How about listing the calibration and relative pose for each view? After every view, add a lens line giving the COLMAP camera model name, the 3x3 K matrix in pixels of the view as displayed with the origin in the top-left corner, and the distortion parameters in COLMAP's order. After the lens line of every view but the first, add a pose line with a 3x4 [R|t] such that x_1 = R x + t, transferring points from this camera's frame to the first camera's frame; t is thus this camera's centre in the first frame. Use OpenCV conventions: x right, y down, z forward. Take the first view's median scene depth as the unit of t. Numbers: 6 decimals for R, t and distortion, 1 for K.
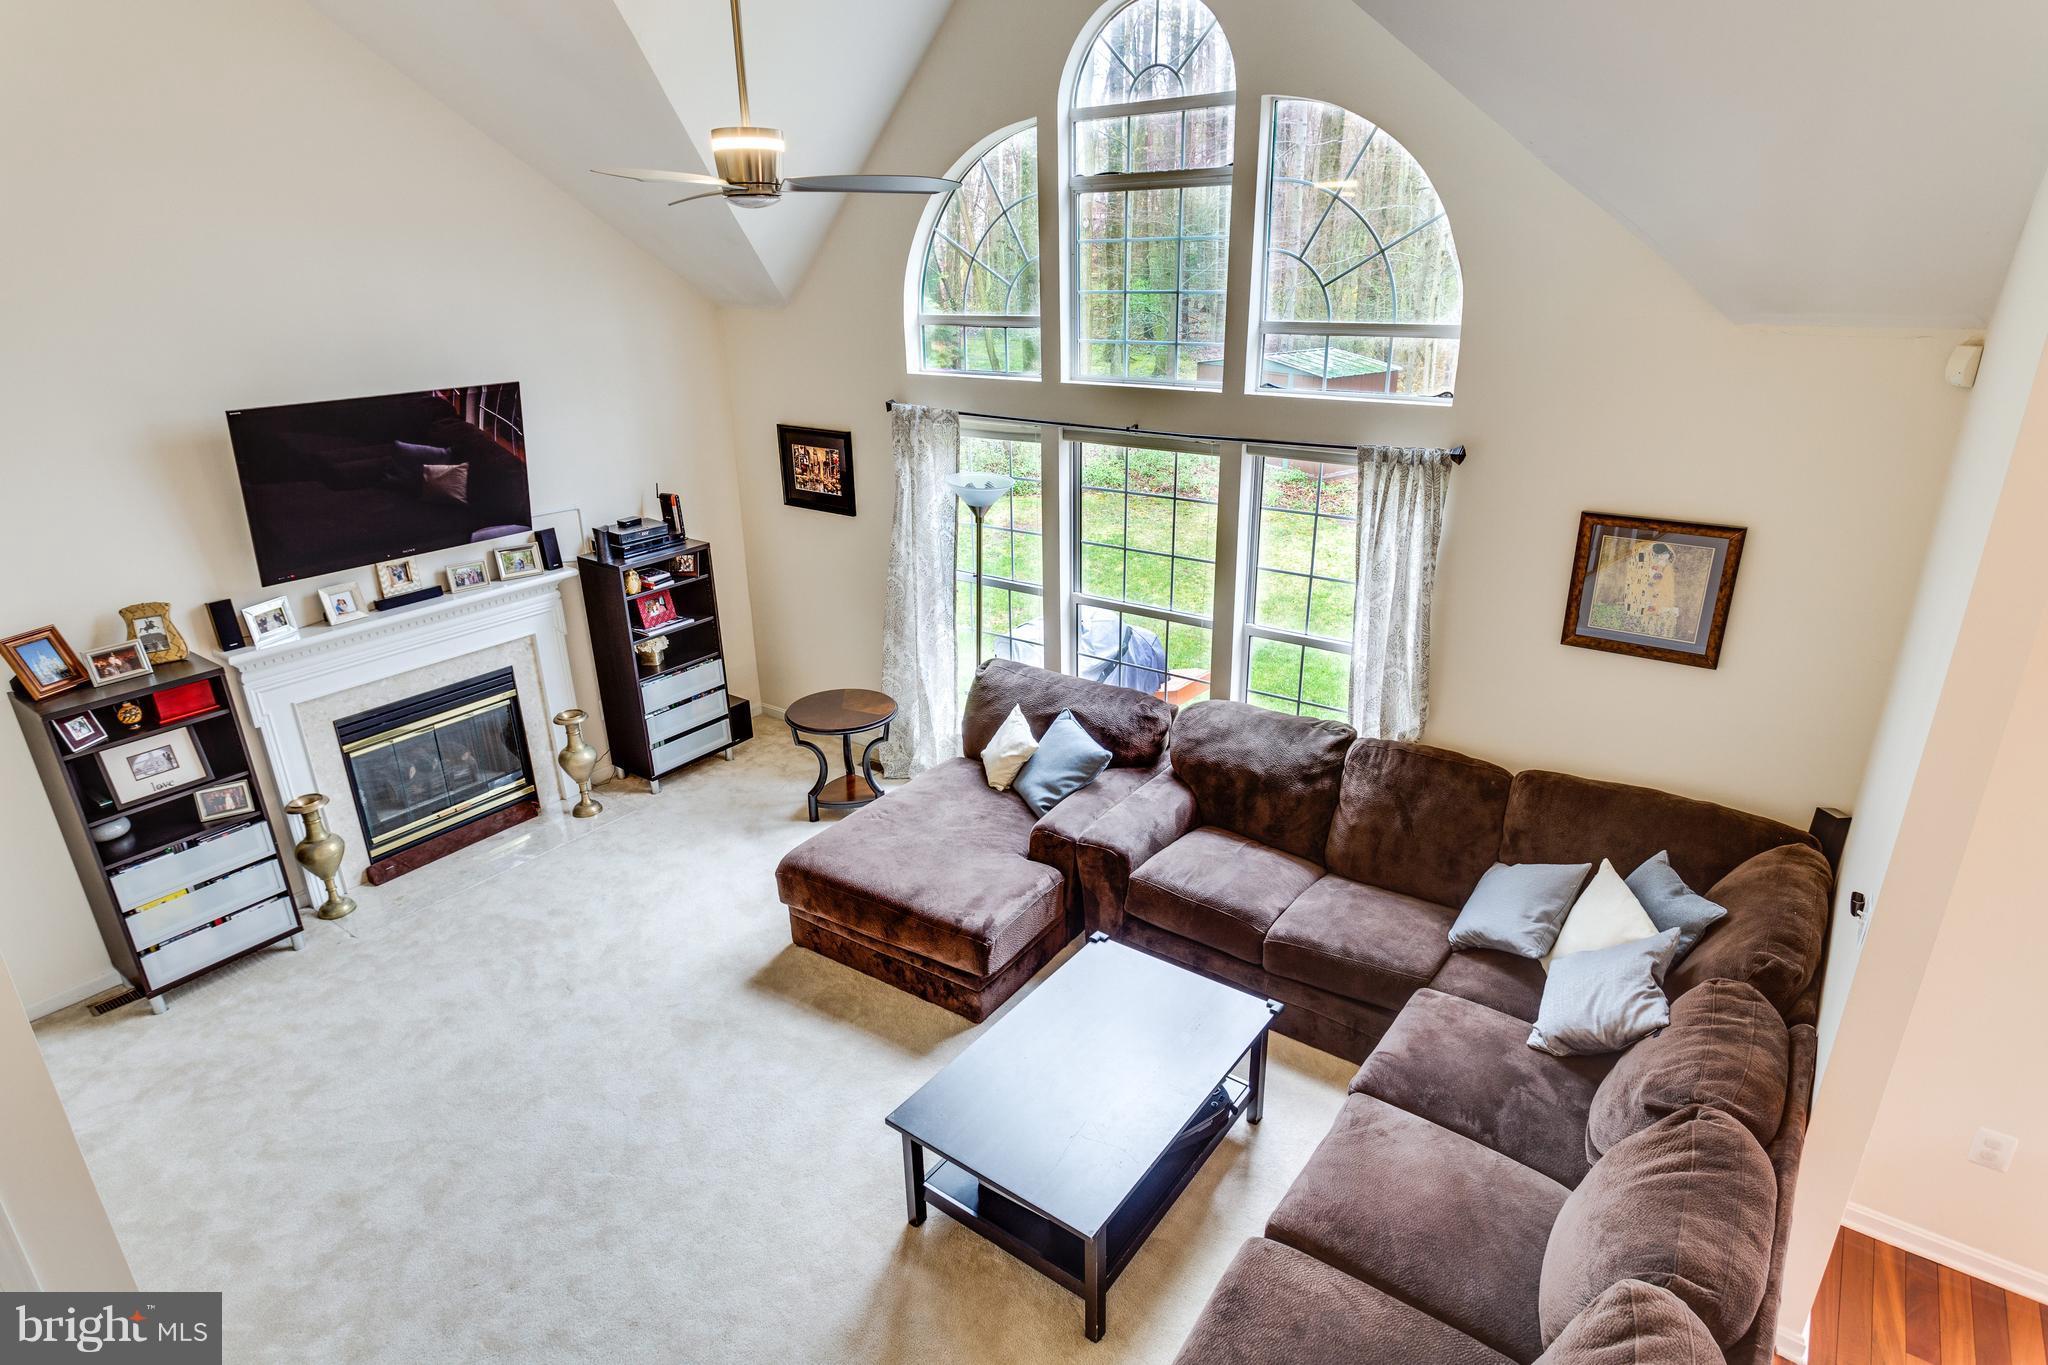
lens RADIAL K [[1123.5, 0, 1029.7], [0, 1123.5, 690.9], [0, 0, 1]] dist [-0.015955, 0.003398]
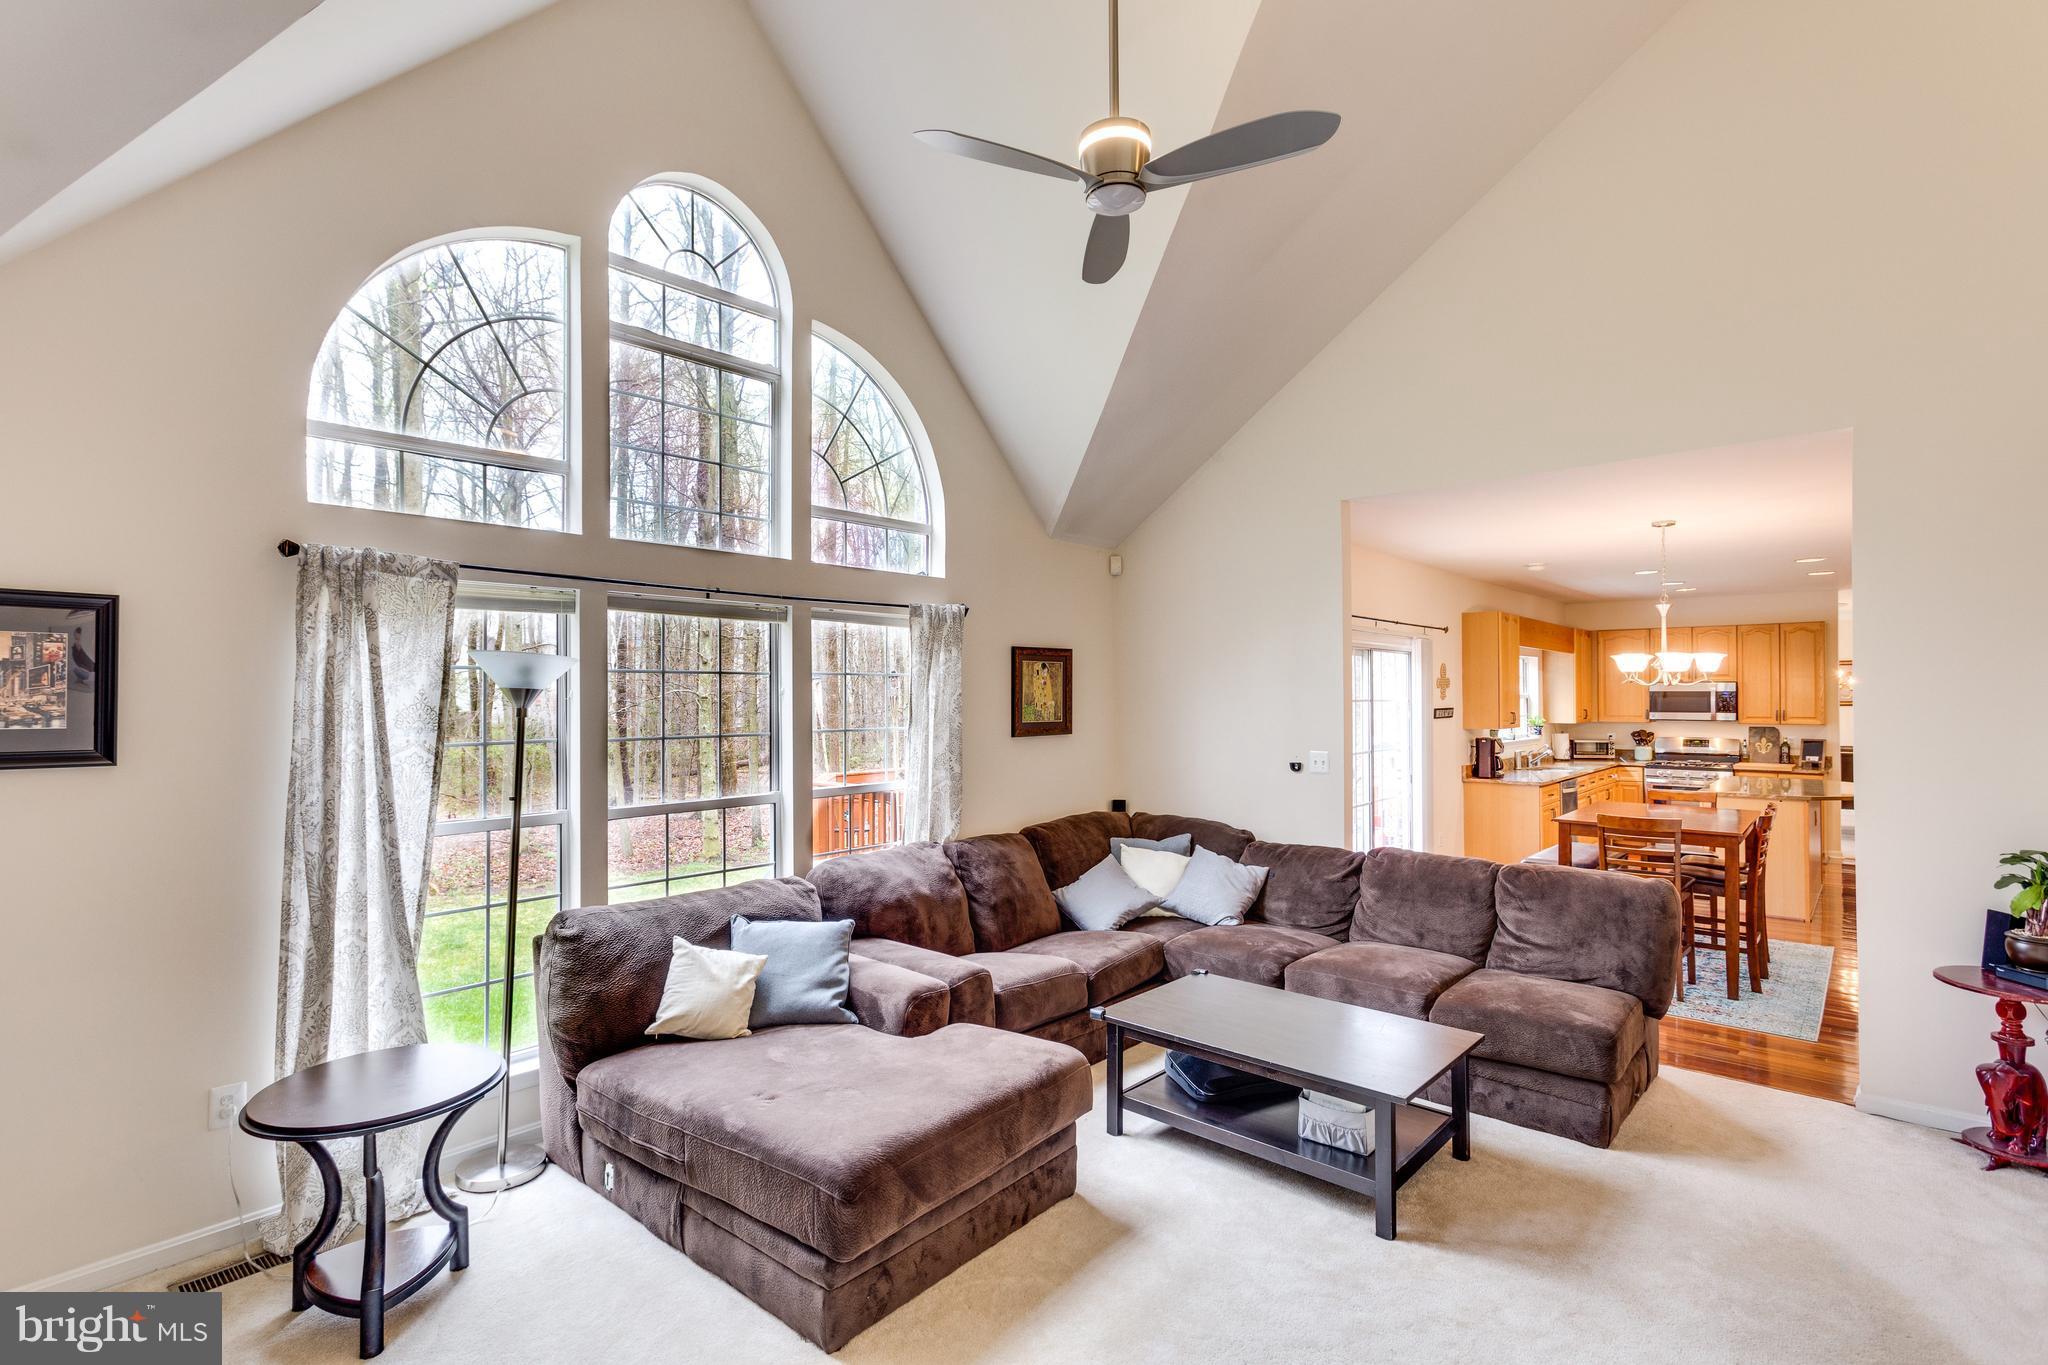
lens RADIAL K [[932.9, 0, 1001.8], [0, 932.9, 689.5], [0, 0, 1]] dist [0.005799, 0.000857]
pose [[0.121489, 0.029056, 0.992167, -0.639639], [0.377670, 0.923036, -0.073276, -0.012901], [-0.917936, 0.383614, 0.101165, 0.730833]]
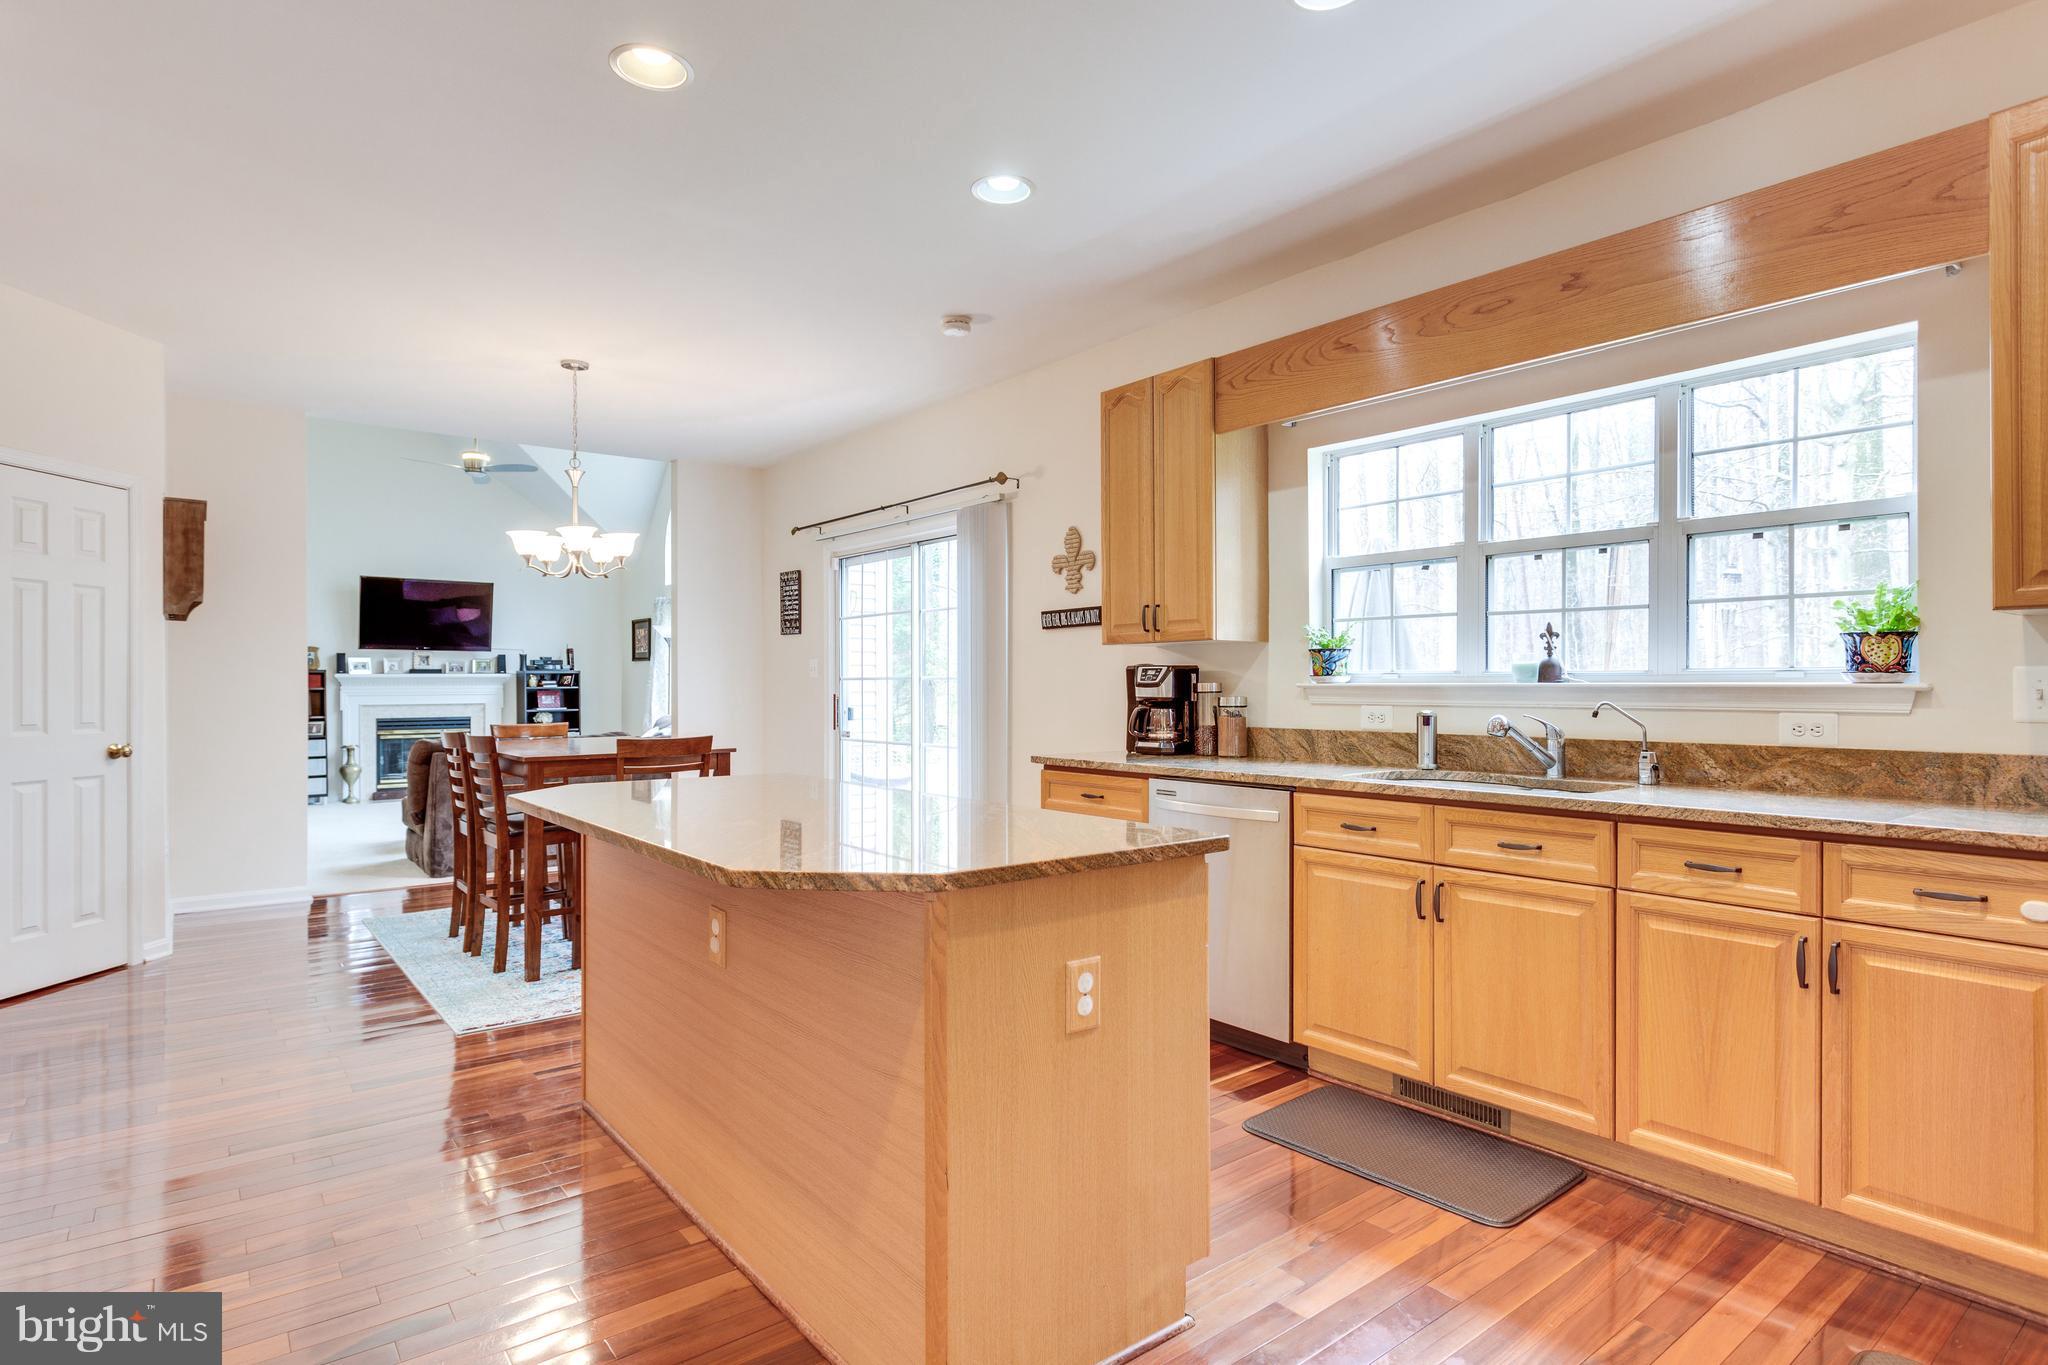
lens RADIAL K [[1056.8, 0, 1022.6], [0, 1056.8, 682.1], [0, 0, 1]] dist [-0.001313, 0.000497]
pose [[0.963632, 0.010924, -0.267008, 1.250466], [-0.109172, 0.928075, -0.356031, 0.603508], [0.243915, 0.372233, 0.895516, -0.635744]]
